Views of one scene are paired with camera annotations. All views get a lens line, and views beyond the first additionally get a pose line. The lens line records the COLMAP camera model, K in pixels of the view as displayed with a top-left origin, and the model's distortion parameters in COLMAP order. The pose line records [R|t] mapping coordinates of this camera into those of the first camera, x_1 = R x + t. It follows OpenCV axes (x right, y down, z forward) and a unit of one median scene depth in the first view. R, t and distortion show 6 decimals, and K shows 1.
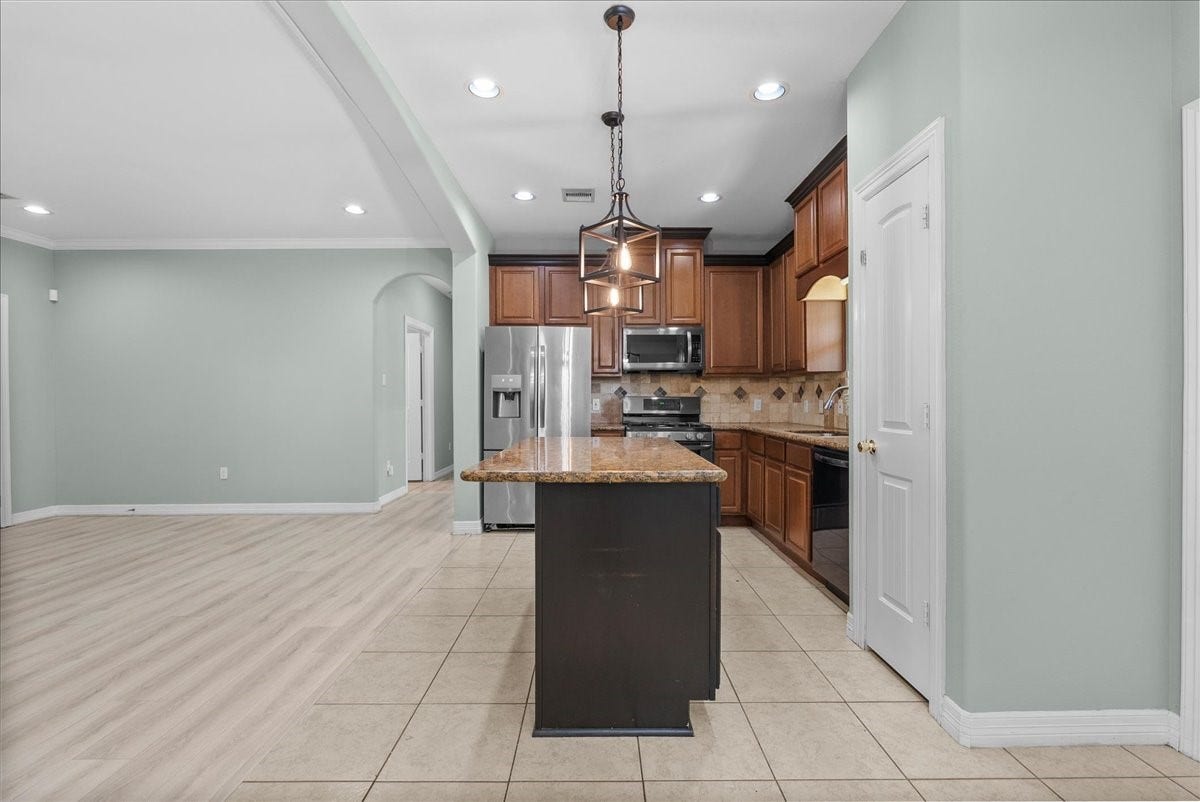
lens RADIAL K [[528.1, 0, 602.1], [0, 528.1, 403.5], [0, 0, 1]] dist [-0.001321, -0.000198]
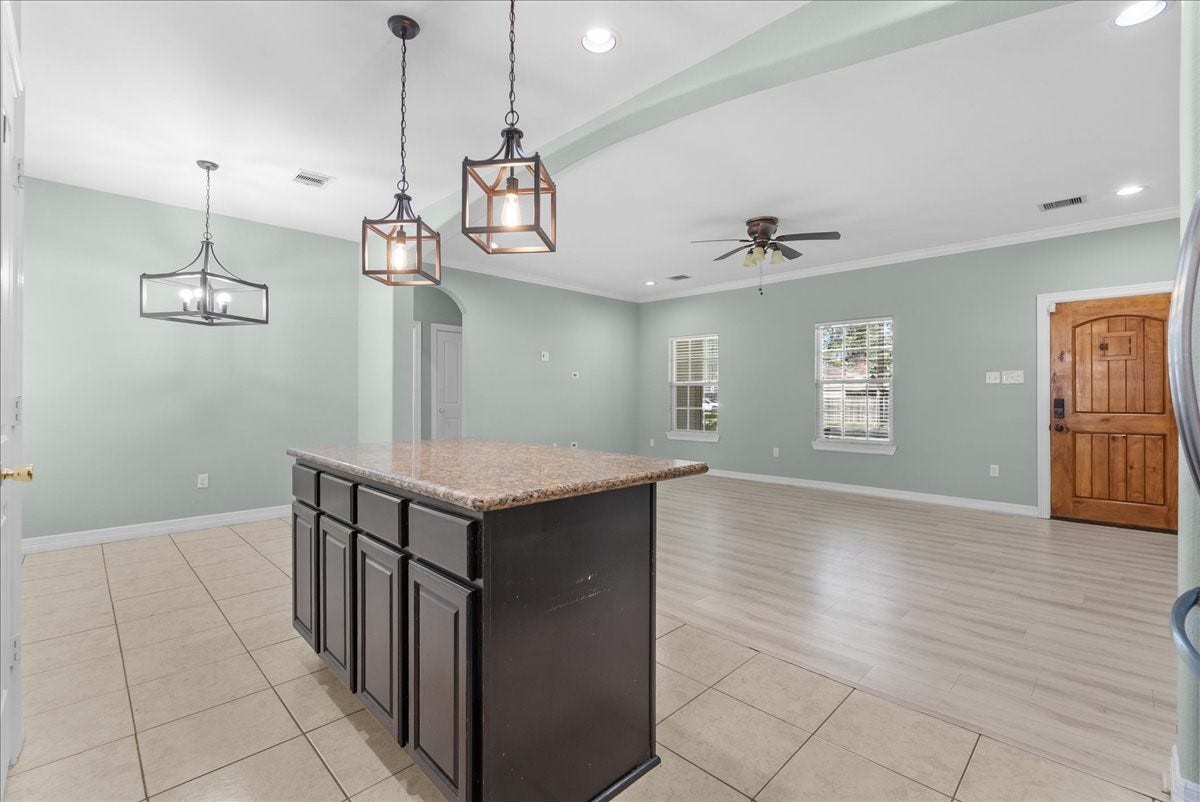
lens RADIAL K [[528.1, 0, 602.1], [0, 528.1, 403.5], [0, 0, 1]] dist [-0.001321, -0.000198]
pose [[-0.716911, 0.010395, -0.697088, 0.213703], [-0.007542, 0.999715, 0.022664, -0.005557], [0.697124, 0.021505, -0.716628, 0.908809]]
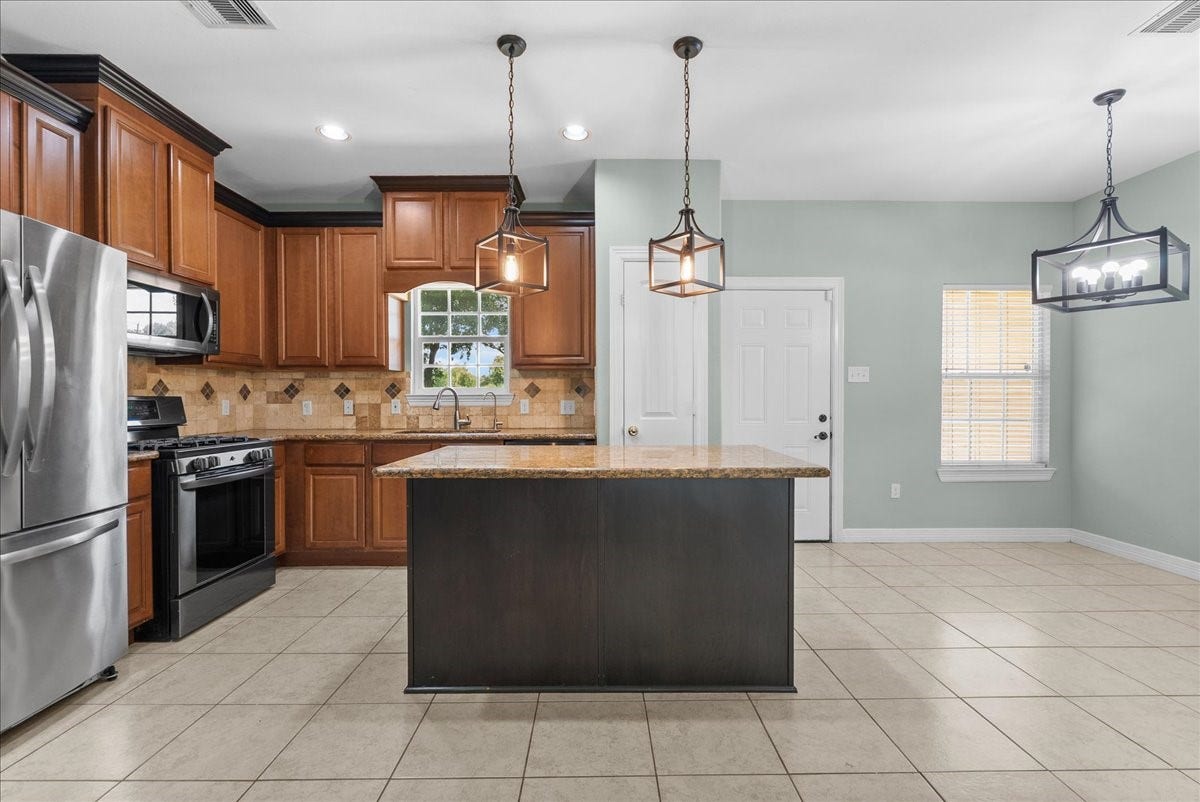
lens RADIAL K [[536.3, 0, 601.0], [0, 536.3, 402.8], [0, 0, 1]] dist [-0.004845, -0.000682]
pose [[-0.001818, -0.008970, 0.999958, -0.485406], [0.011232, 0.999897, 0.008990, -0.005317], [-0.999935, 0.011248, -0.001717, 0.535518]]
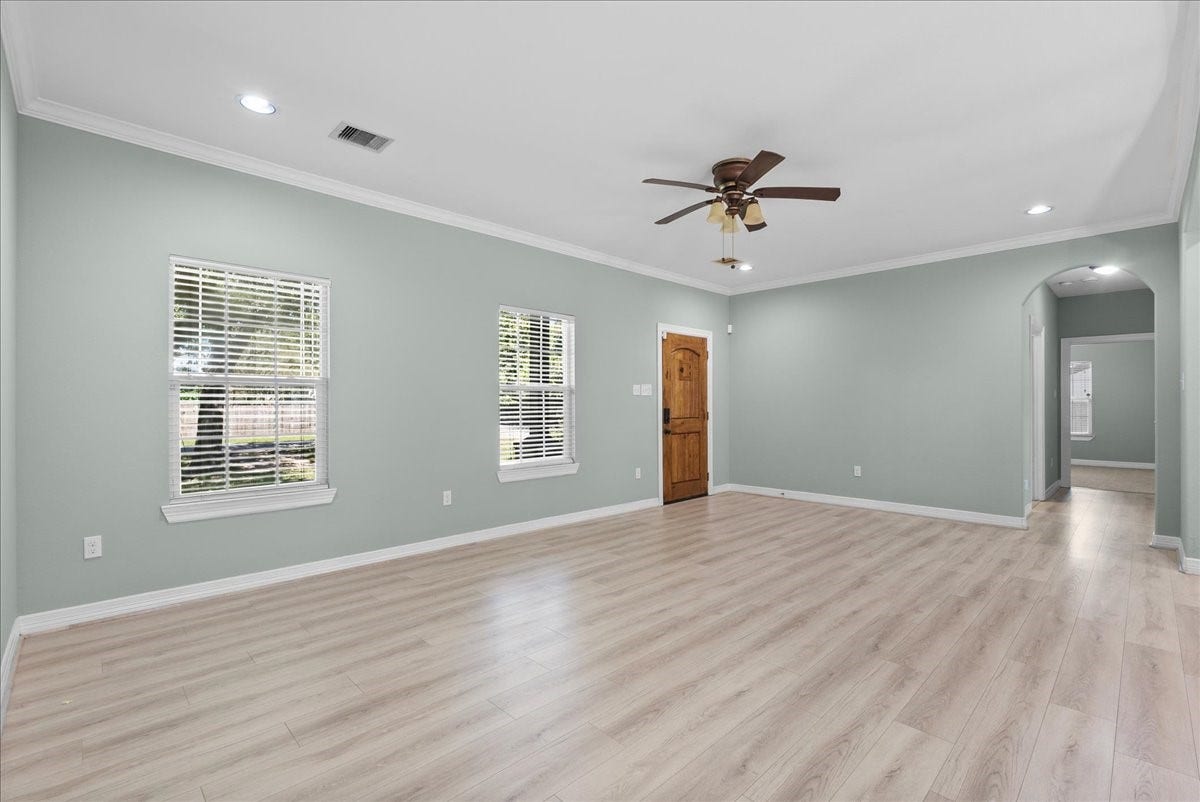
lens RADIAL K [[538.9, 0, 602.0], [0, 538.9, 398.9], [0, 0, 1]] dist [-0.005174, -0.000548]
pose [[0.692833, -0.002488, -0.721094, -0.288127], [-0.011703, 0.999824, -0.014694, -0.000044], [0.721004, 0.018619, 0.692681, -0.219543]]
